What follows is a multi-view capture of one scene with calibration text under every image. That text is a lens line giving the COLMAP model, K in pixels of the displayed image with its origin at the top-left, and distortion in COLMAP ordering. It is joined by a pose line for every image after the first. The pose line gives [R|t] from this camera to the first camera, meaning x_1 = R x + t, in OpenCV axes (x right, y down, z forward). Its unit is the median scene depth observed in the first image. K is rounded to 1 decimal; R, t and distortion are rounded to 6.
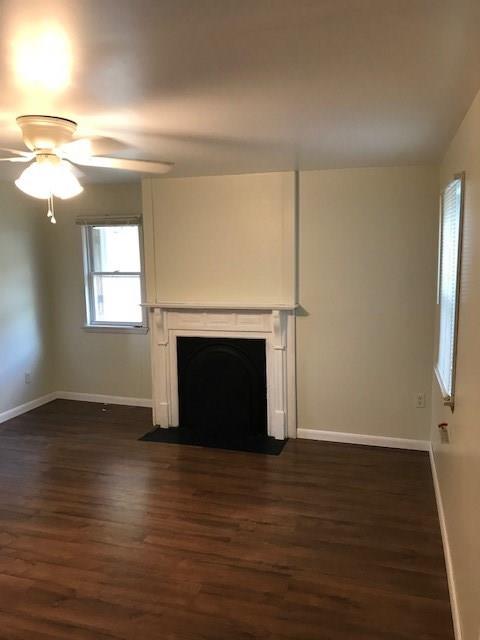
lens RADIAL K [[523.1, 0, 248.5], [0, 523.1, 317.7], [0, 0, 1]] dist [0.031768, -0.011616]
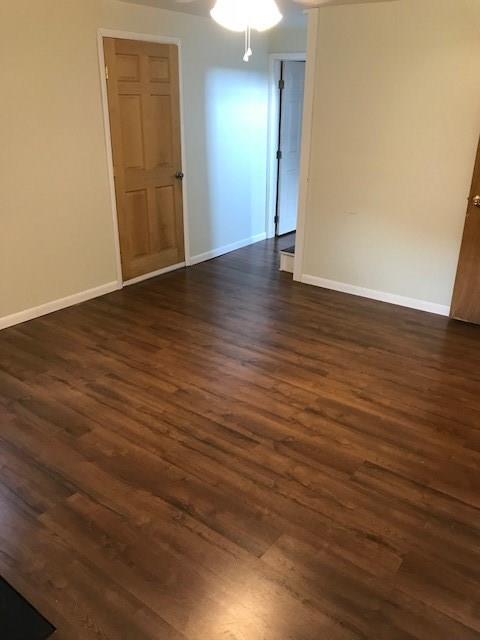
lens RADIAL K [[523.1, 0, 248.5], [0, 523.1, 317.7], [0, 0, 1]] dist [0.031768, -0.011616]
pose [[-0.936182, -0.141648, 0.321712, -0.704753], [0.037838, 0.869289, 0.492854, -0.233609], [-0.349473, 0.473574, -0.808453, 1.877265]]
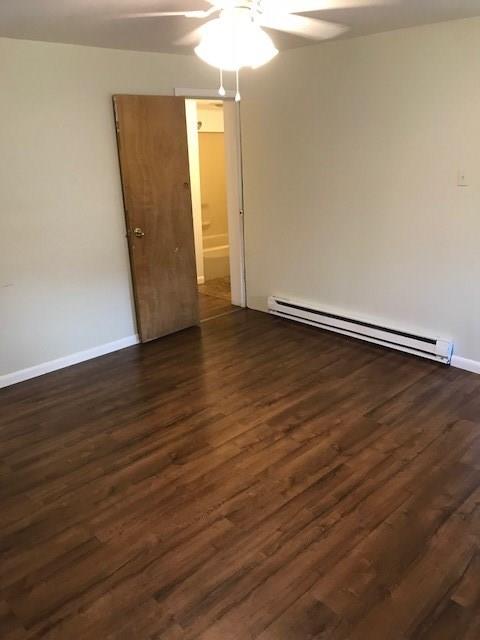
lens RADIAL K [[523.1, 0, 248.5], [0, 523.1, 317.7], [0, 0, 1]] dist [0.031768, -0.011616]
pose [[-0.492510, 0.301927, -0.816256, 0.372675], [-0.078444, 0.918677, 0.387142, -0.184409], [0.866764, 0.254702, -0.428774, 1.402247]]
